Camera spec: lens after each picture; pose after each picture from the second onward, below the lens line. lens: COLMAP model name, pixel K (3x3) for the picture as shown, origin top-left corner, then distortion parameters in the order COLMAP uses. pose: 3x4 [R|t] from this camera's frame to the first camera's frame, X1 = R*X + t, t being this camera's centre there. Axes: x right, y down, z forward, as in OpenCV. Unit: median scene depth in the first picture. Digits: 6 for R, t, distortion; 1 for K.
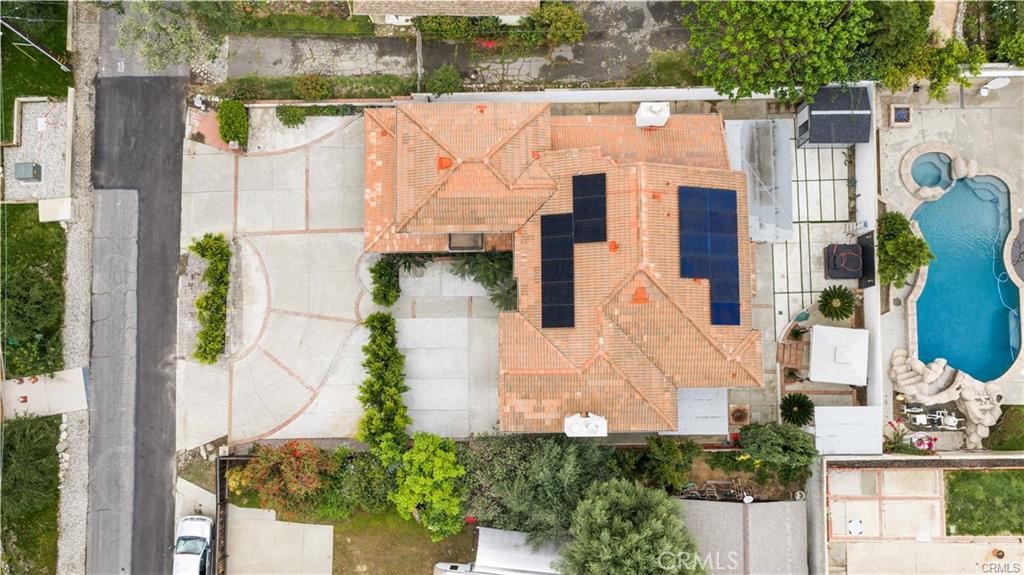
lens RADIAL K [[871.9, 0, 512.0], [0, 871.9, 287.5], [0, 0, 1]] dist [0.009821, -0.002619]
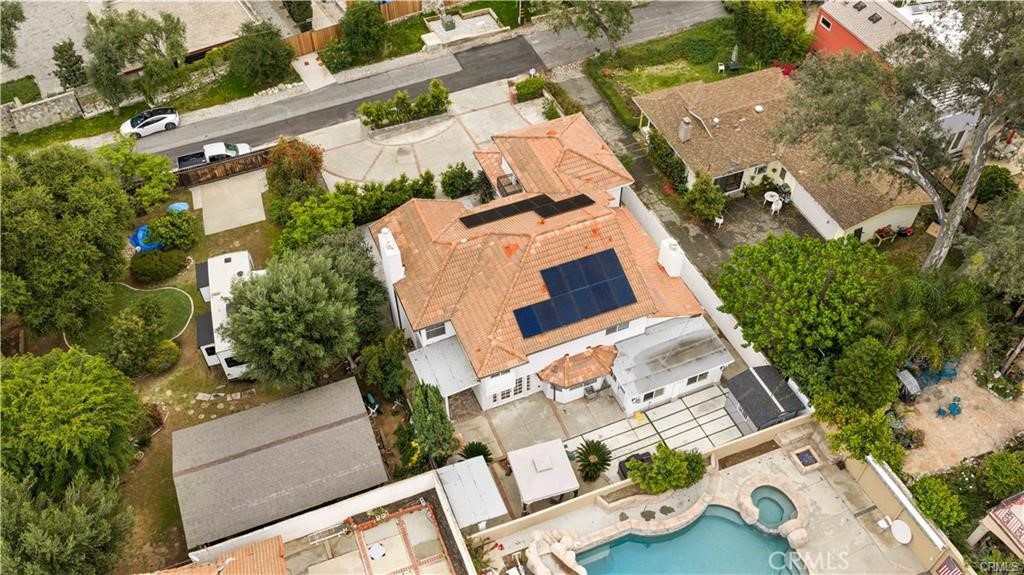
lens RADIAL K [[871.9, 0, 512.0], [0, 871.9, 287.5], [0, 0, 1]] dist [0.009821, -0.002619]
pose [[0.373928, 0.684816, -0.625464, 0.786348], [-0.923033, 0.340582, -0.178926, 0.202325], [0.090490, 0.644229, 0.759460, 0.131940]]
